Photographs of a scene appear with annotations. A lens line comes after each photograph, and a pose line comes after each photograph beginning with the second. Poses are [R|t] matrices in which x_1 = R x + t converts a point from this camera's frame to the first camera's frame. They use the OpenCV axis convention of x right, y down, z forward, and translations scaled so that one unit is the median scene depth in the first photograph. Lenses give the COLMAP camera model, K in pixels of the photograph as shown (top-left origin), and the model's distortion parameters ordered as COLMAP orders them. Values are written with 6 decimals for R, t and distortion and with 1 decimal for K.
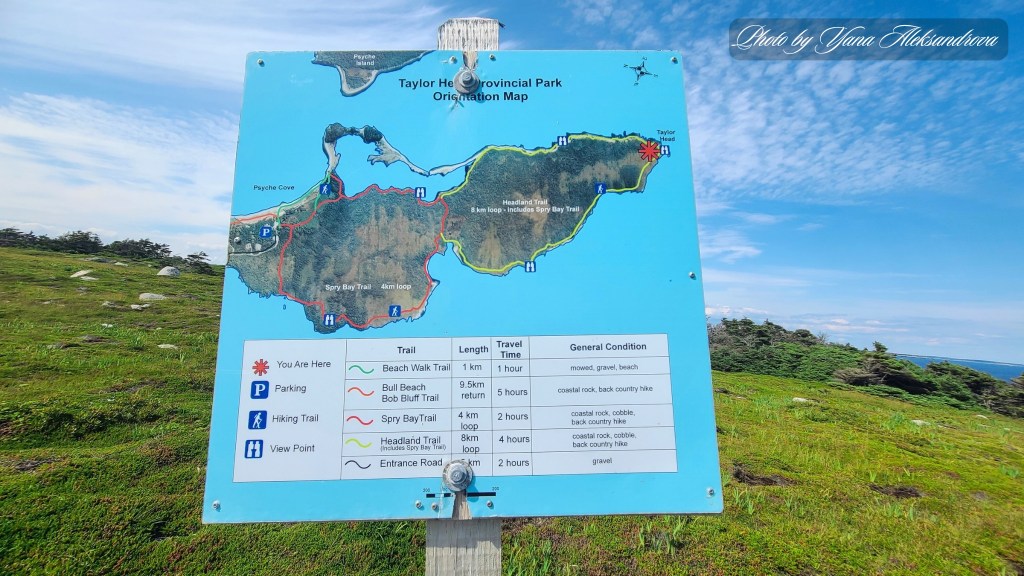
lens RADIAL K [[427.8, 0, 512.0], [0, 427.8, 288.0], [0, 0, 1]] dist [0.000795, 0.000184]
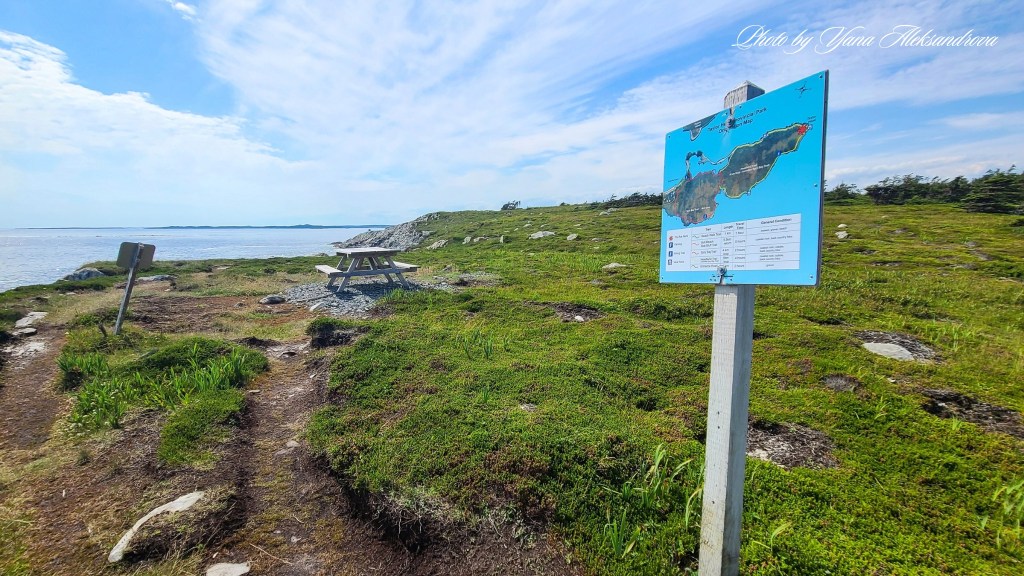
lens RADIAL K [[427.8, 0, 512.0], [0, 427.8, 288.0], [0, 0, 1]] dist [0.000795, 0.000184]
pose [[0.405654, 0.039521, -0.913172, 1.822640], [0.108504, 0.989918, 0.091042, 0.124849], [0.907564, -0.136014, 0.397276, -1.377712]]
